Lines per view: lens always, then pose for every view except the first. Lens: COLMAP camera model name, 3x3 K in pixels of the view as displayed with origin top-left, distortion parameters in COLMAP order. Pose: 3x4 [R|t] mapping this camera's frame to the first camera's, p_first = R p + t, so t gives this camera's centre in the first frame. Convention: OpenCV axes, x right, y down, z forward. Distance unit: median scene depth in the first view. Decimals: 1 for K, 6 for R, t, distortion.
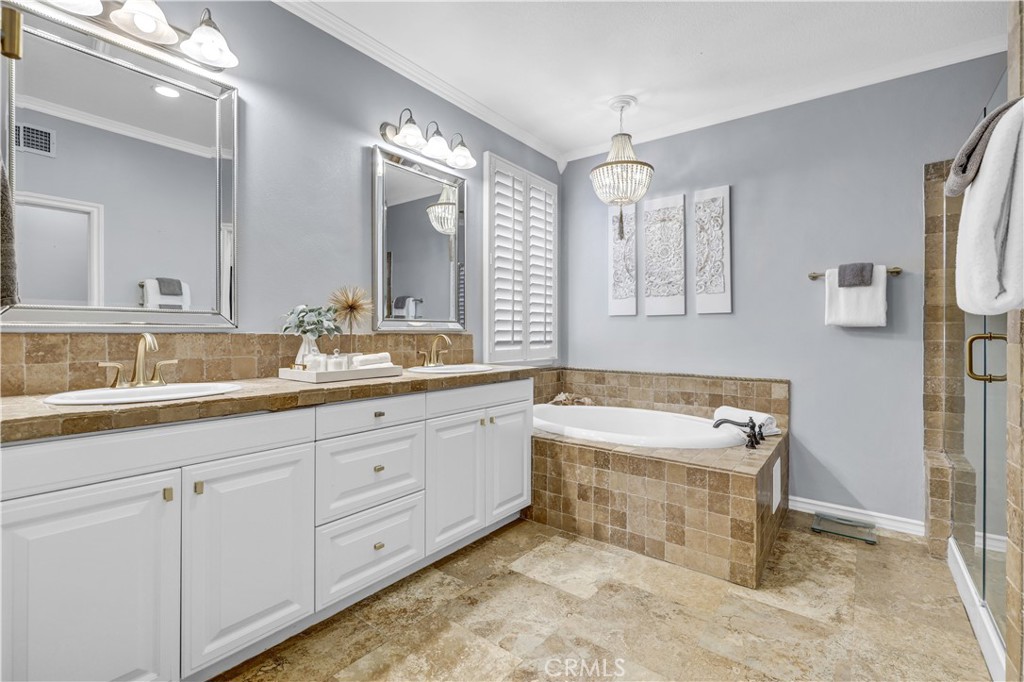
lens RADIAL K [[467.4, 0, 512.3], [0, 467.4, 330.5], [0, 0, 1]] dist [-0.002109, -0.000269]
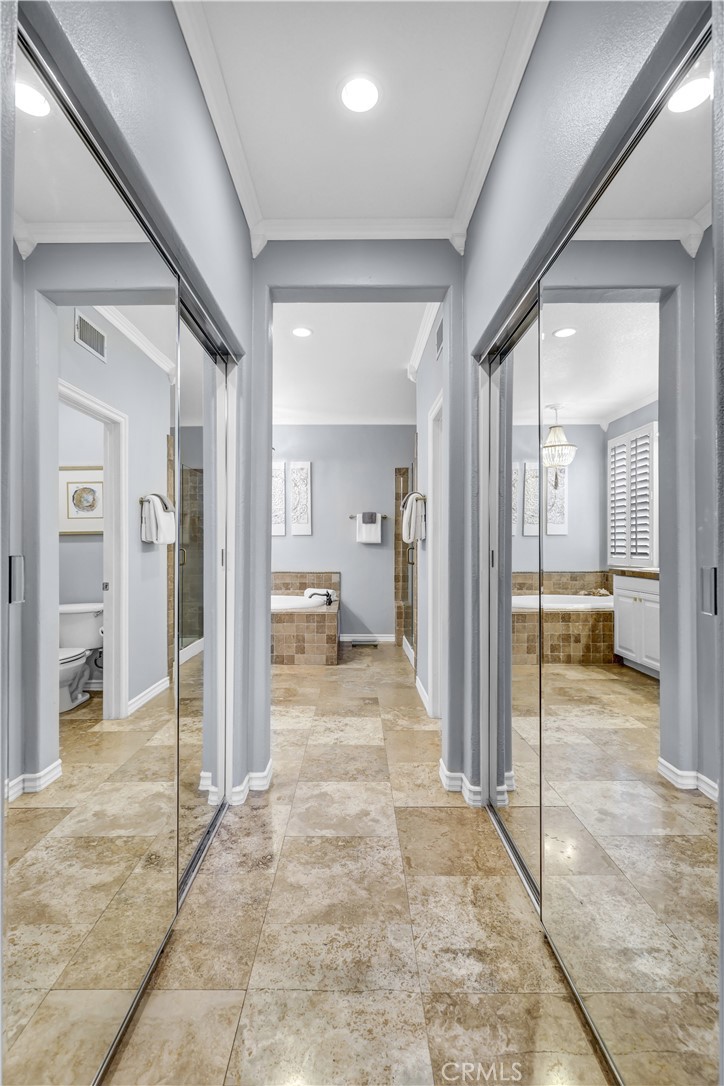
lens RADIAL K [[495.7, 0, 360.9], [0, 495.7, 541.5], [0, 0, 1]] dist [-0.002109, -0.000269]
pose [[0.790384, 0.000340, 0.612612, -0.548993], [0.000018, 1.000000, -0.000578, -0.013380], [-0.612612, 0.000468, 0.790383, -0.609705]]
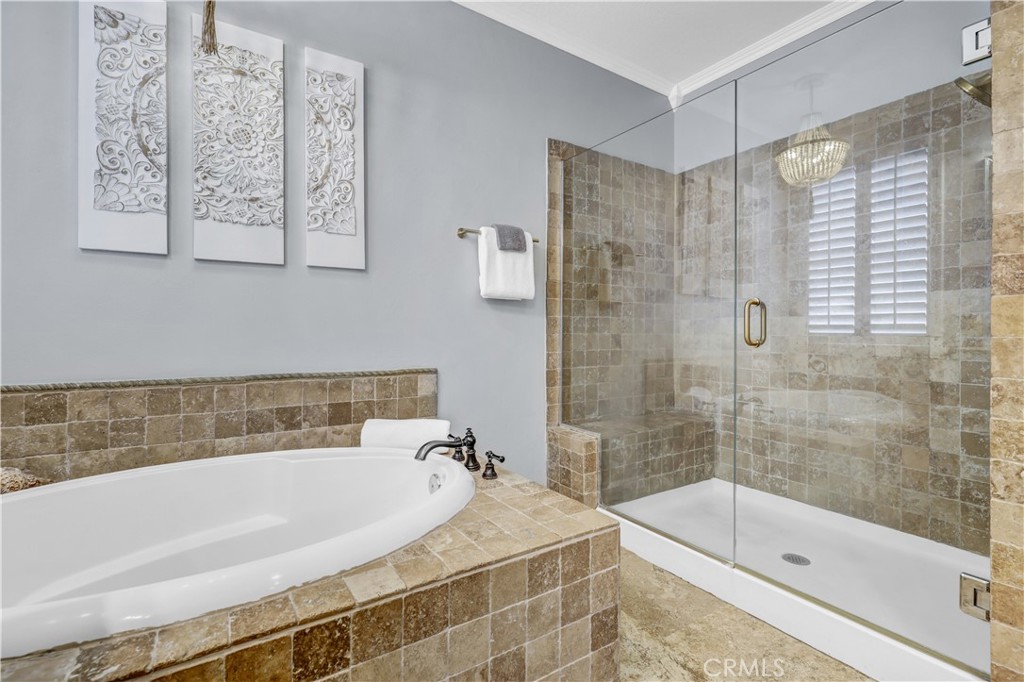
lens RADIAL K [[467.4, 0, 519.8], [0, 467.4, 328.0], [0, 0, 1]] dist [-0.002109, -0.000269]
pose [[0.320236, 0.002061, 0.947336, -0.062762], [-0.011150, 0.999937, 0.001593, 0.039456], [-0.947272, -0.011073, 0.320238, 0.633989]]
